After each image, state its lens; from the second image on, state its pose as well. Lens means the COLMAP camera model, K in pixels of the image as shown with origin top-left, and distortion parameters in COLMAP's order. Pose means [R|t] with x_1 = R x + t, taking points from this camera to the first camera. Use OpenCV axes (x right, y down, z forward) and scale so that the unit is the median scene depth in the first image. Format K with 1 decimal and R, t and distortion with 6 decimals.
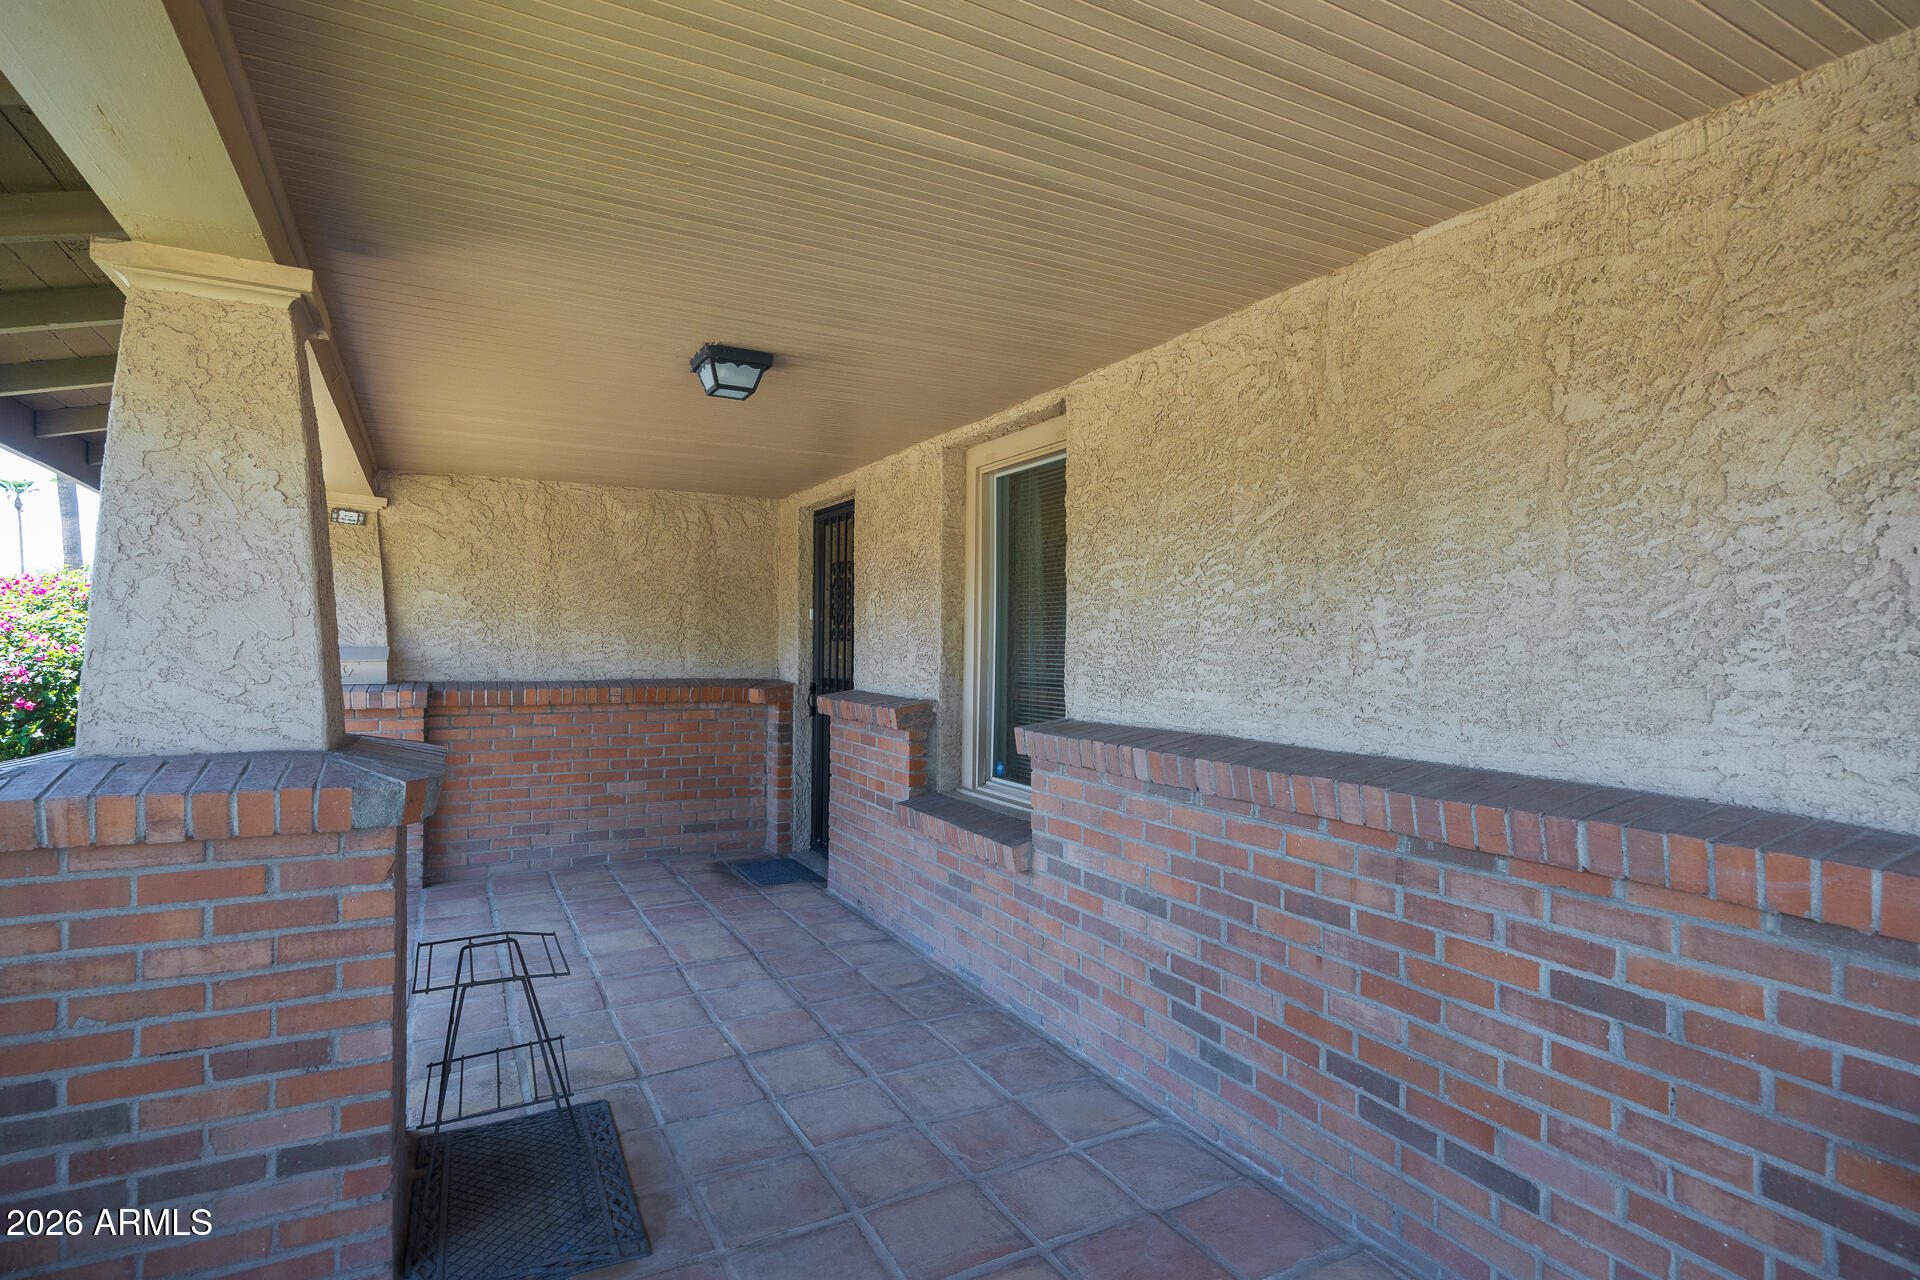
lens RADIAL K [[941.7, 0, 960.0], [0, 941.7, 640.0], [0, 0, 1]] dist [-0.005161, -0.000028]
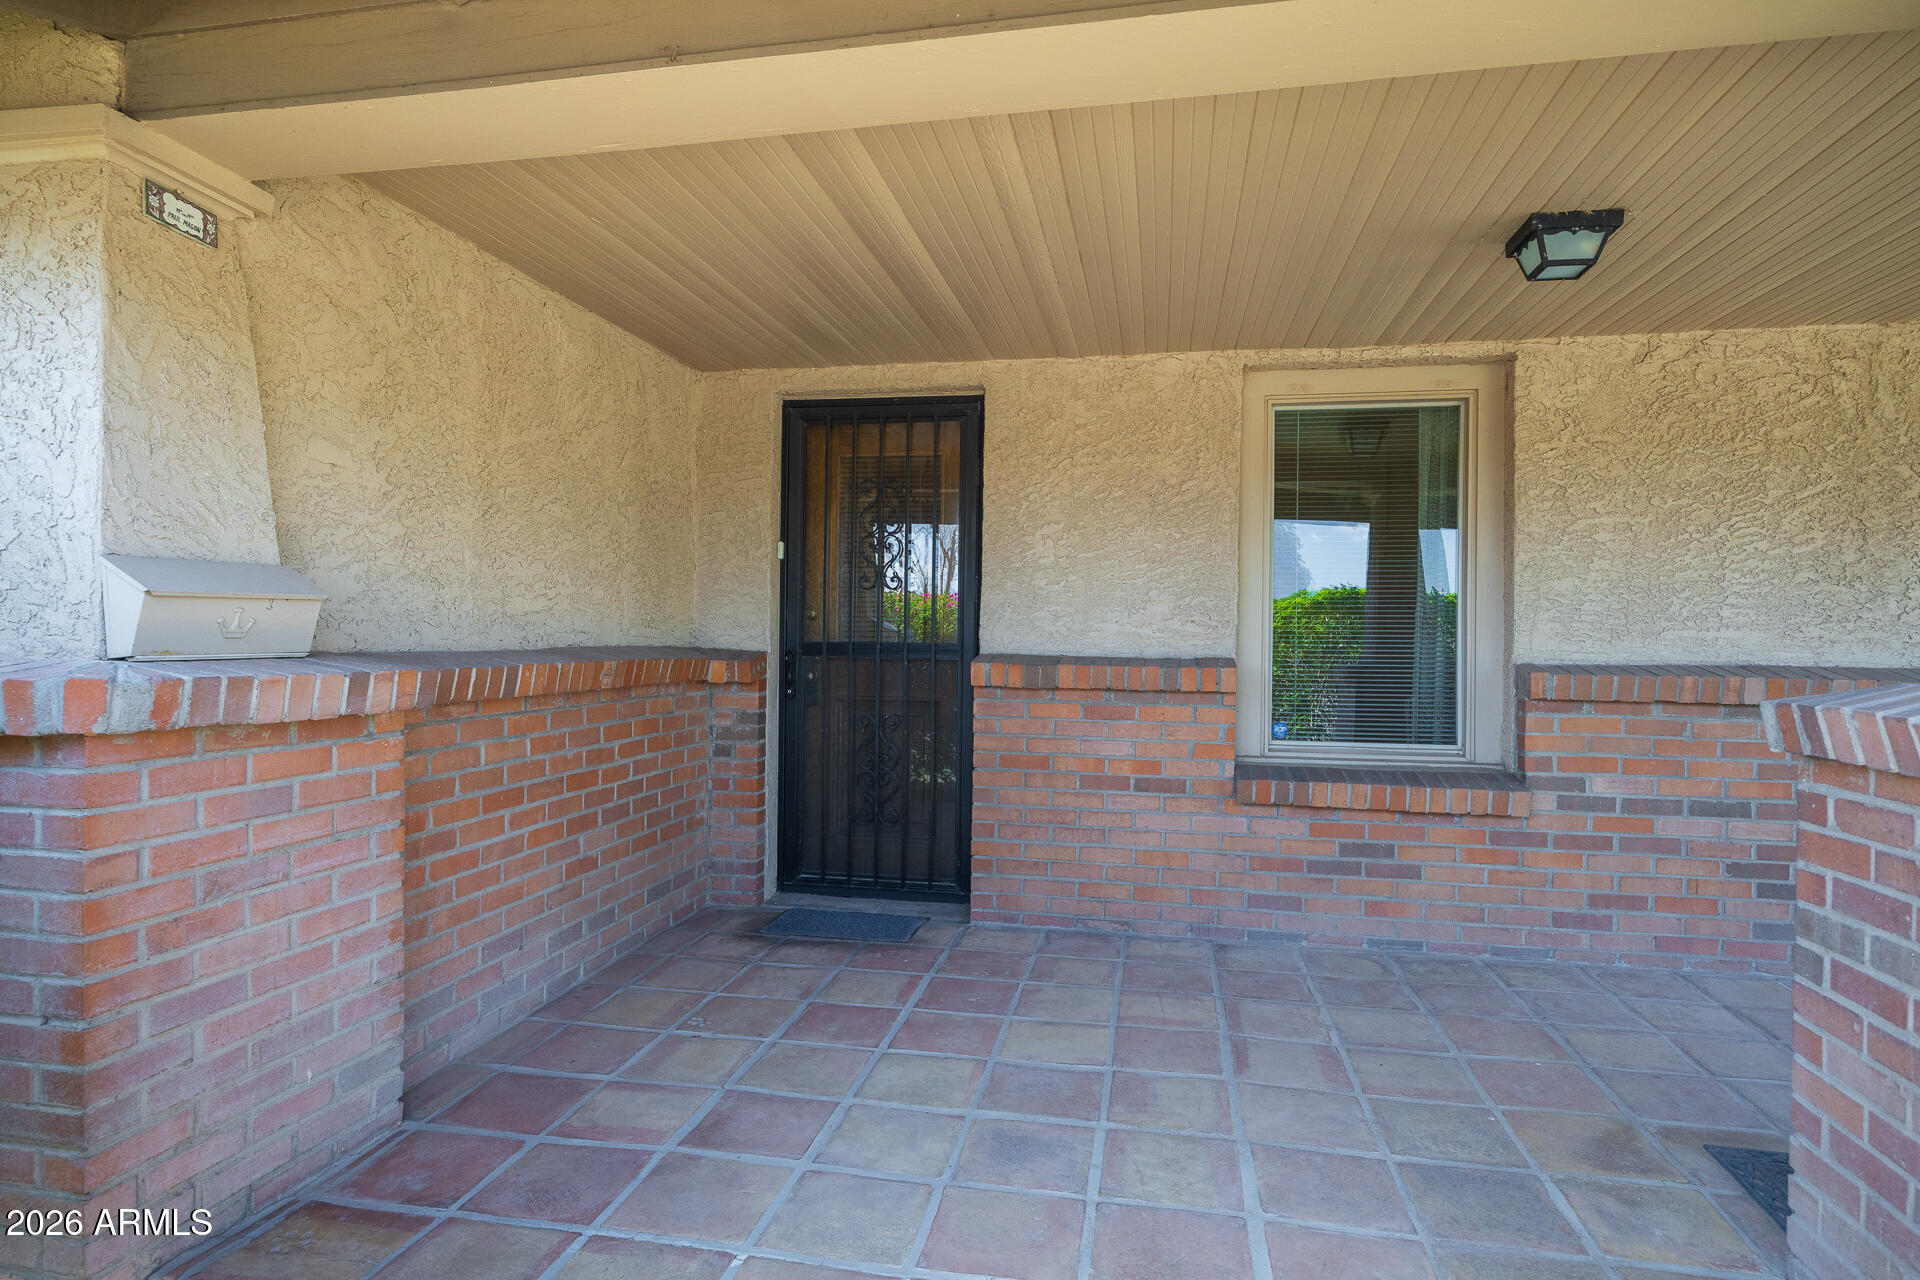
lens RADIAL K [[1024.6, 0, 960.0], [0, 1024.6, 640.0], [0, 0, 1]] dist [-0.002740, -0.002502]
pose [[0.645030, -0.006091, 0.764133, -1.220245], [-0.008500, 0.999849, 0.015145, 0.048200], [-0.764110, -0.016264, 0.644881, 0.792071]]
